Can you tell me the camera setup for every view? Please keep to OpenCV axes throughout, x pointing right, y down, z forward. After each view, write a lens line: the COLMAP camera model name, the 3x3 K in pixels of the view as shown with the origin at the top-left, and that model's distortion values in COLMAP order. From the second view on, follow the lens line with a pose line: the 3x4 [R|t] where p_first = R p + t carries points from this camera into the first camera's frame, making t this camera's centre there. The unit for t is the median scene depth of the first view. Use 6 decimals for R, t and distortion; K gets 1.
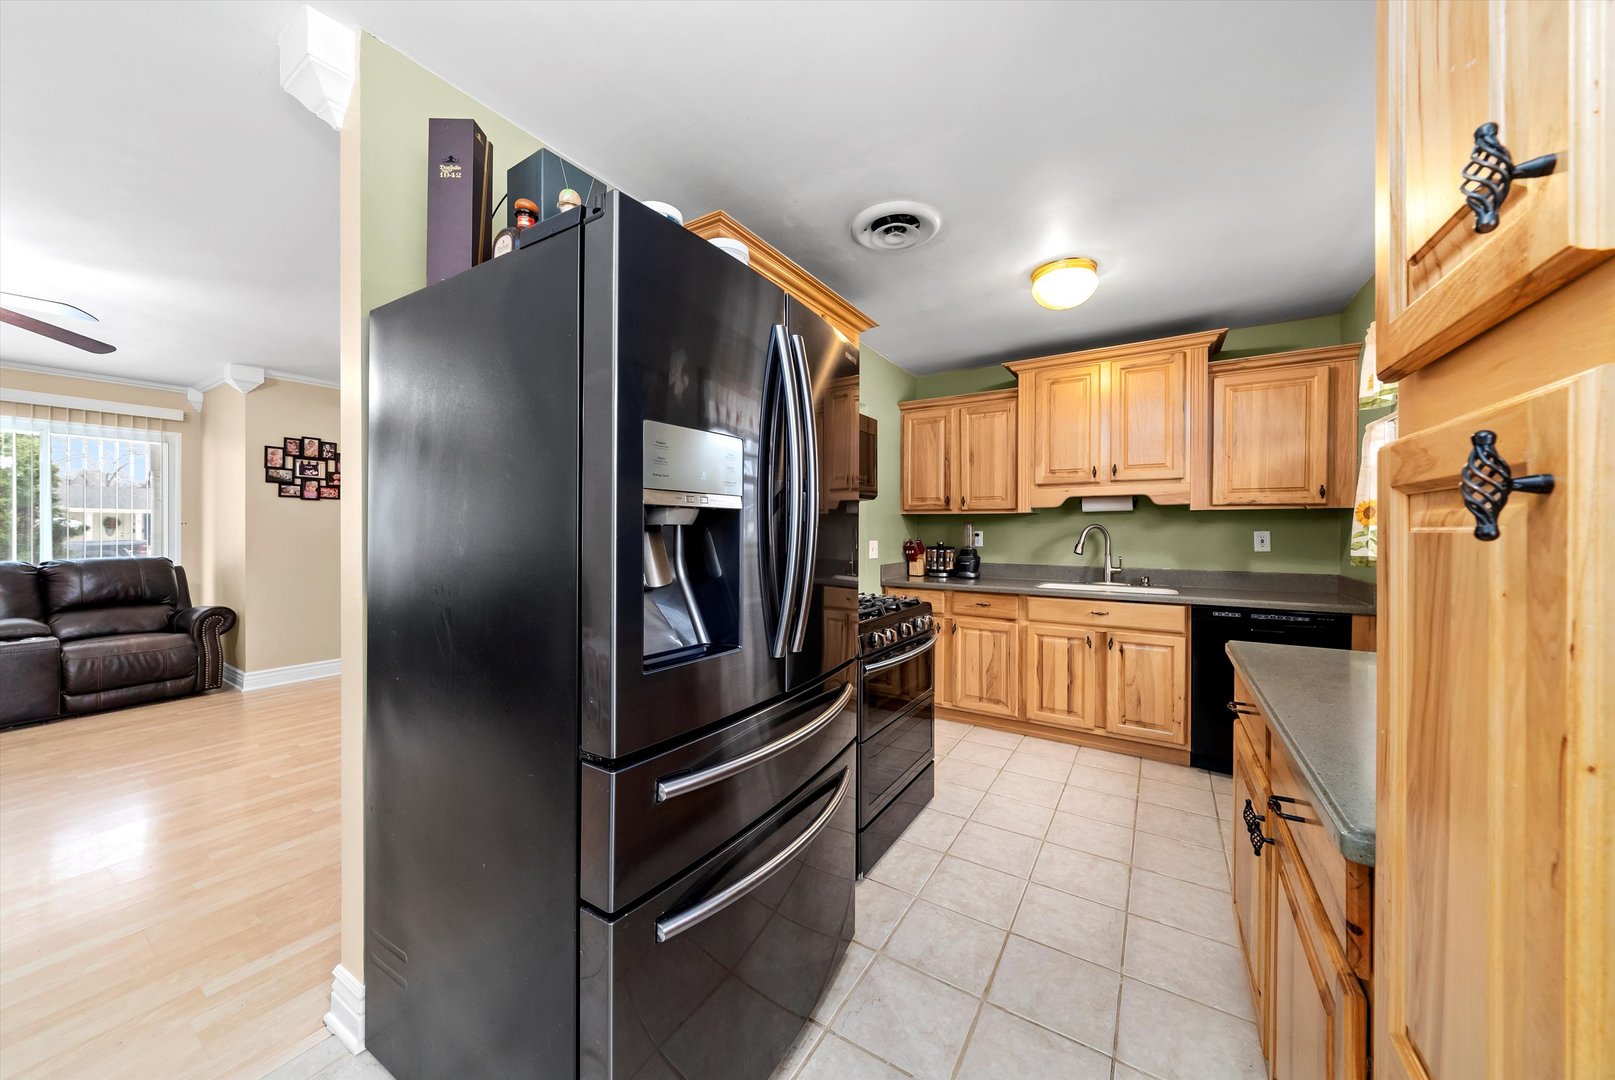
lens RADIAL K [[560.5, 0, 804.3], [0, 560.5, 533.0], [0, 0, 1]] dist [-0.002996, -0.000255]
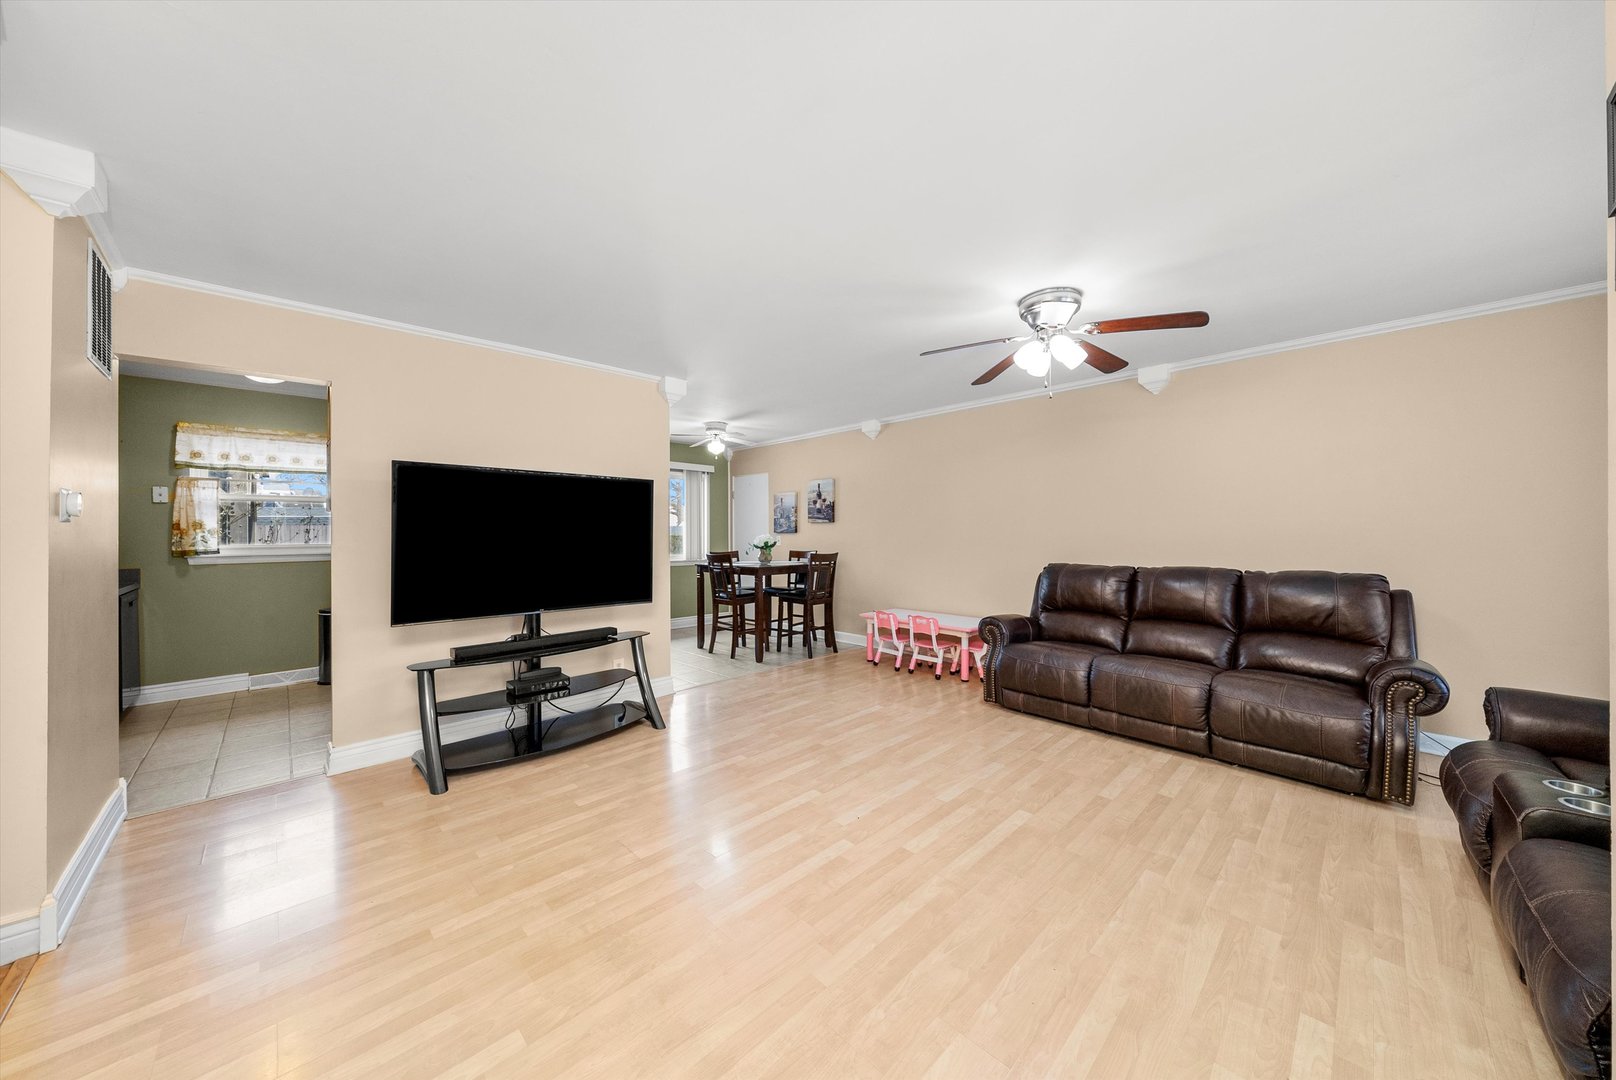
lens RADIAL K [[554.1, 0, 803.2], [0, 554.1, 533.0], [0, 0, 1]] dist [-0.001637, -0.000116]
pose [[-0.971133, 0.001019, 0.238536, -0.967762], [0.003268, 0.999954, 0.009035, -0.016983], [-0.238516, 0.009553, -0.971092, 1.617079]]
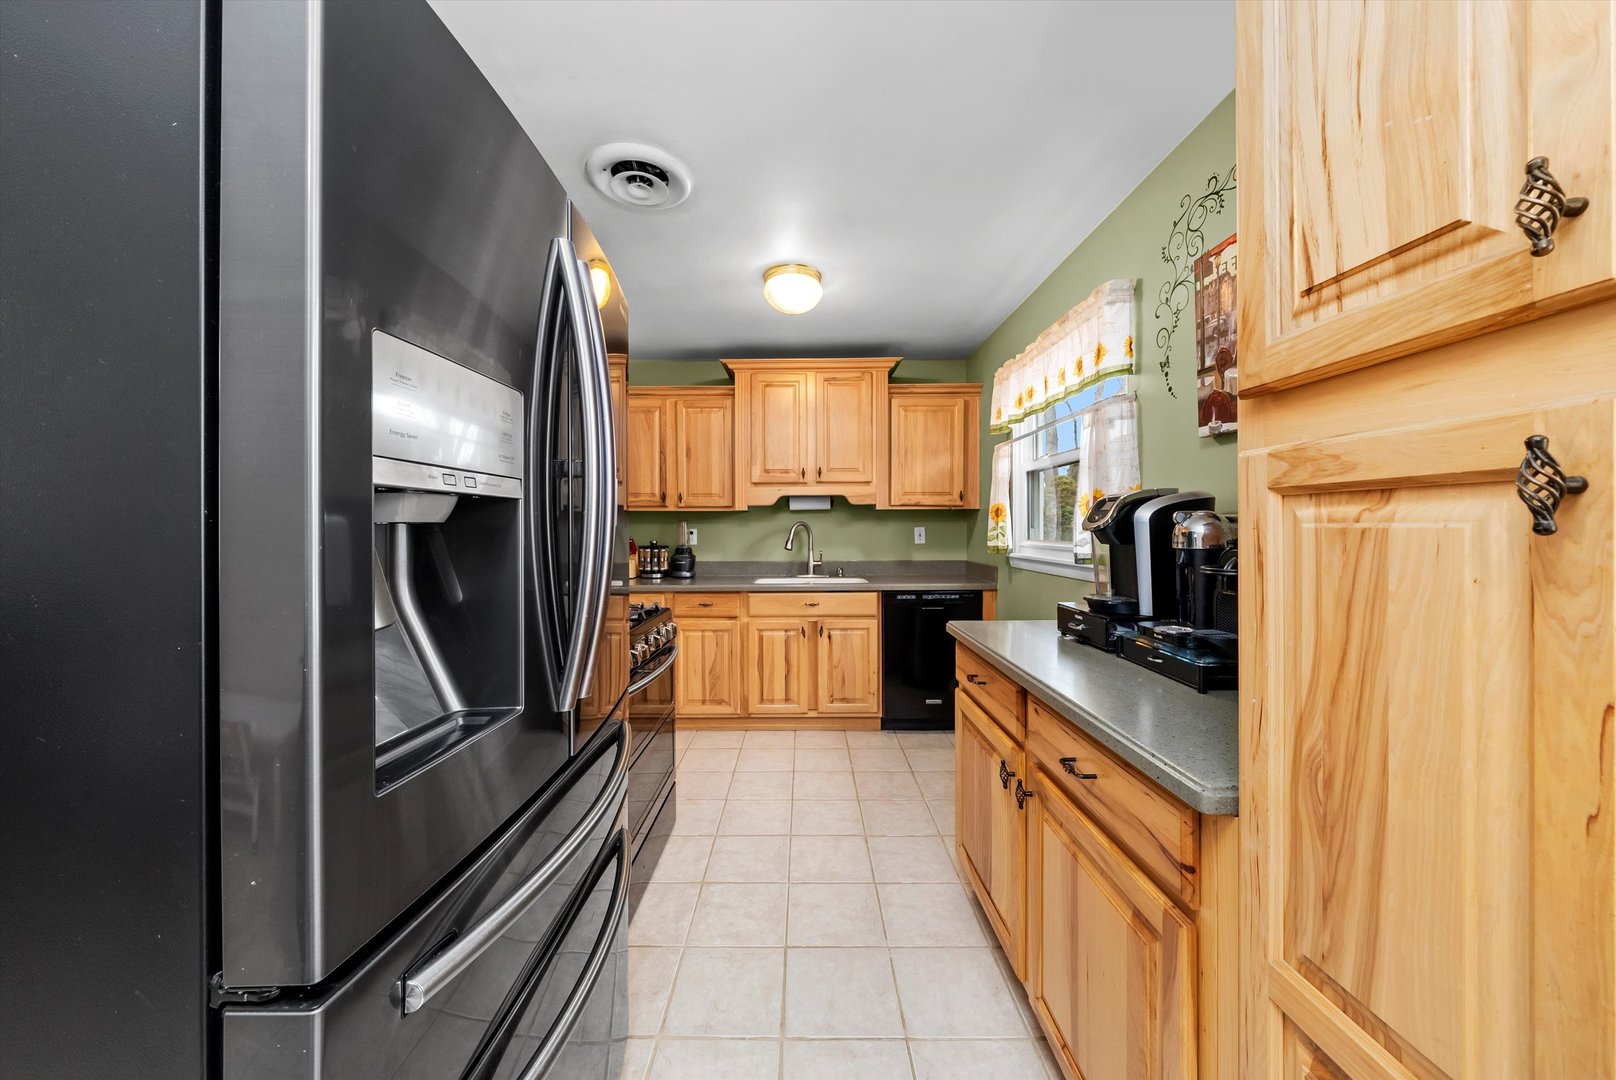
lens RADIAL K [[563.2, 0, 803.4], [0, 563.2, 529.7], [0, 0, 1]] dist [-0.000286, -0.001127]
pose [[0.843894, -0.008496, 0.536443, -0.063267], [0.009485, 0.999955, 0.000917, -0.001227], [-0.536427, 0.004315, 0.843936, 0.088172]]
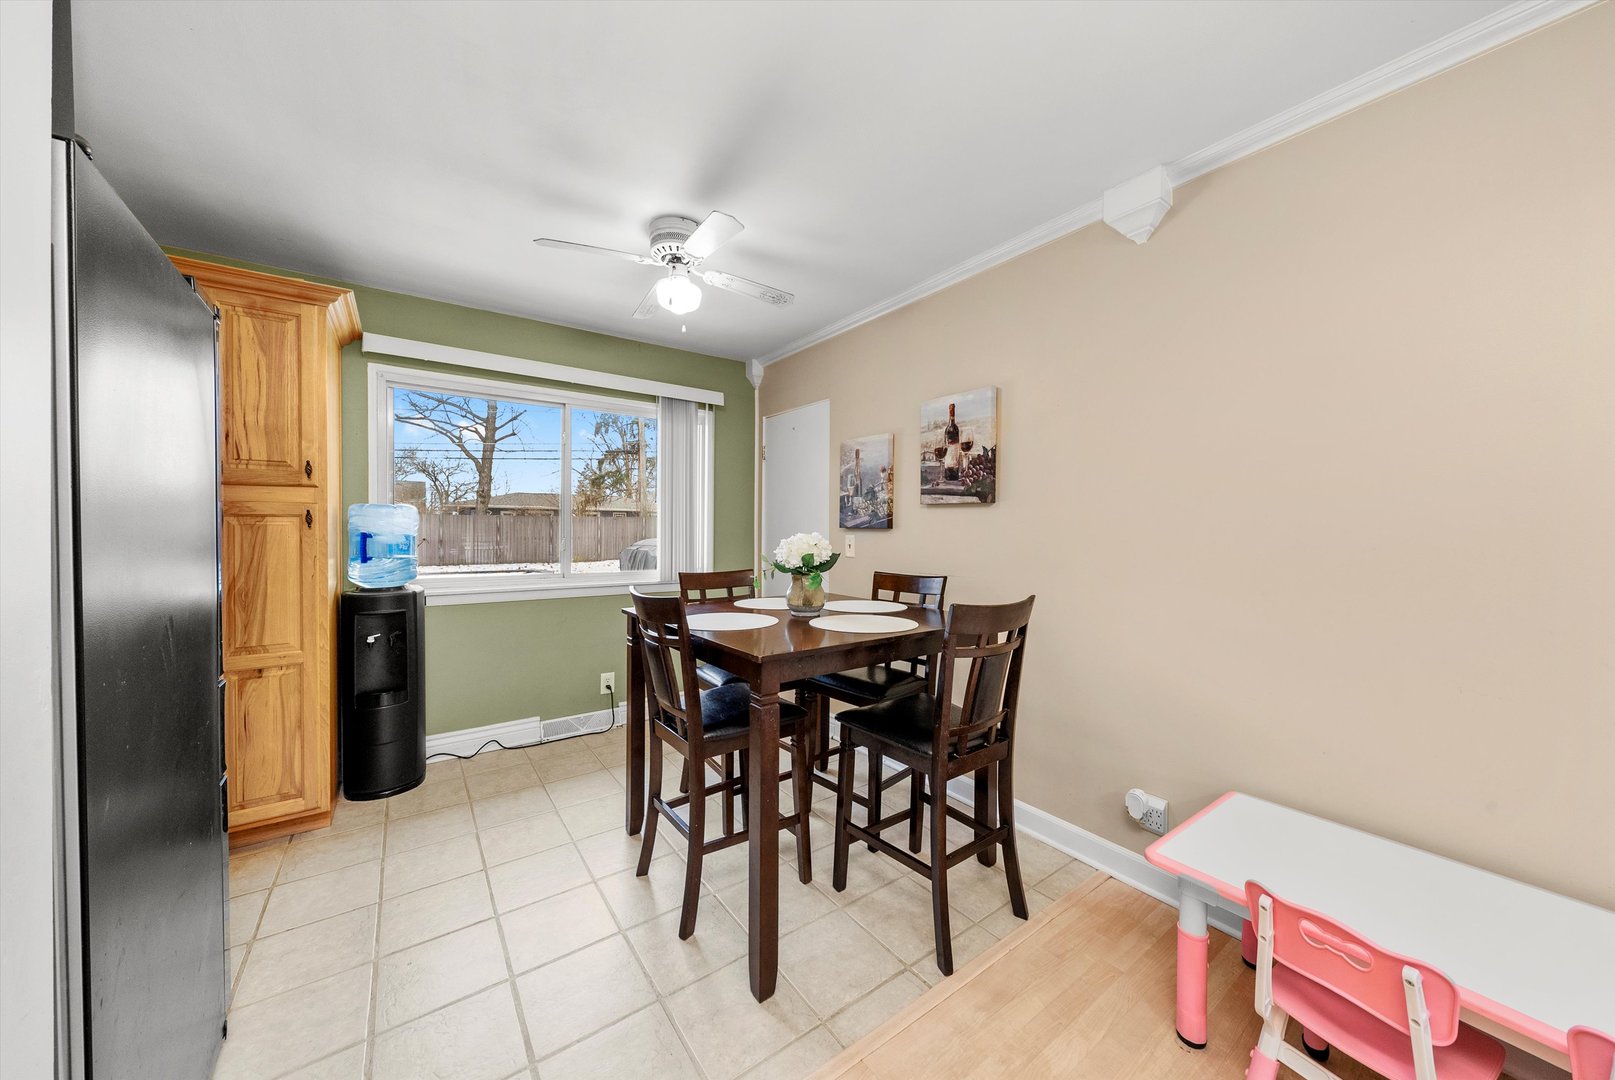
lens RADIAL K [[560.5, 0, 804.3], [0, 560.5, 533.0], [0, 0, 1]] dist [-0.002996, -0.000255]
pose [[-0.927424, -0.015229, 0.373700, -0.656146], [-0.008133, 0.999756, 0.020558, -0.010182], [-0.373922, 0.016027, -0.927322, 0.495194]]
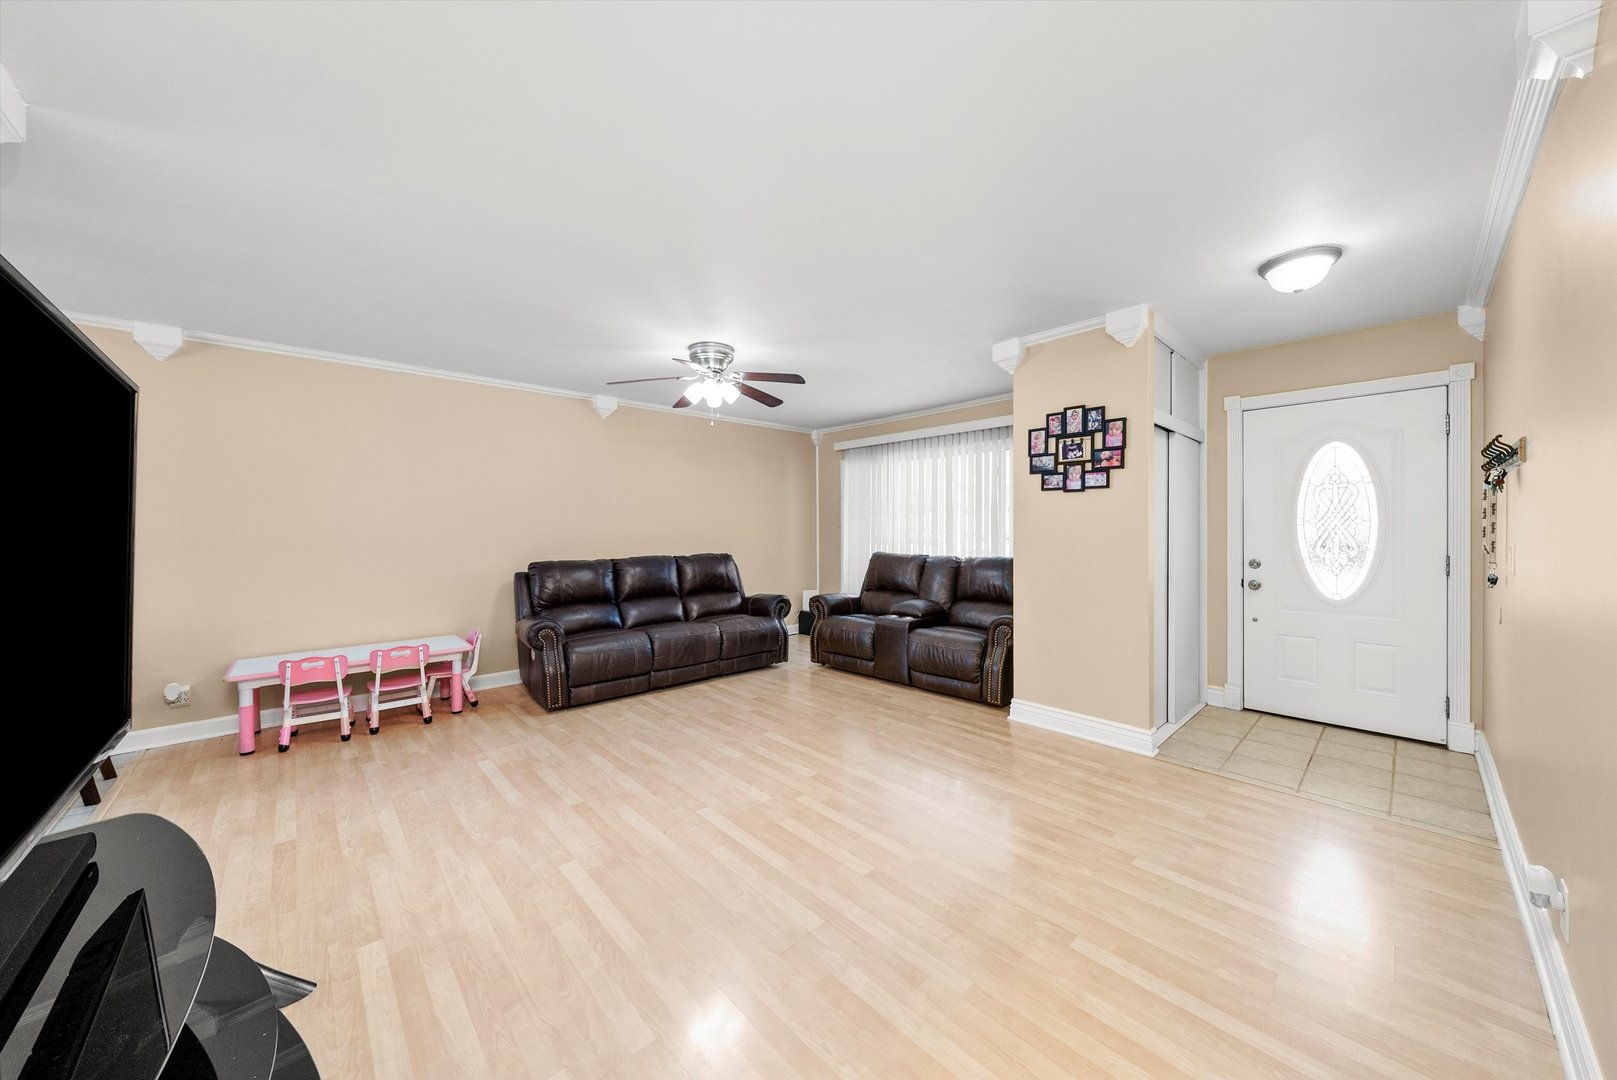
lens RADIAL K [[554.4, 0, 803.7], [0, 554.4, 533.0], [0, 0, 1]] dist [-0.001637, -0.000116]
pose [[-0.260100, 0.007704, -0.965551, -0.116727], [-0.002835, 0.999958, 0.008743, -0.013824], [0.965577, 0.005011, -0.260068, 1.161630]]
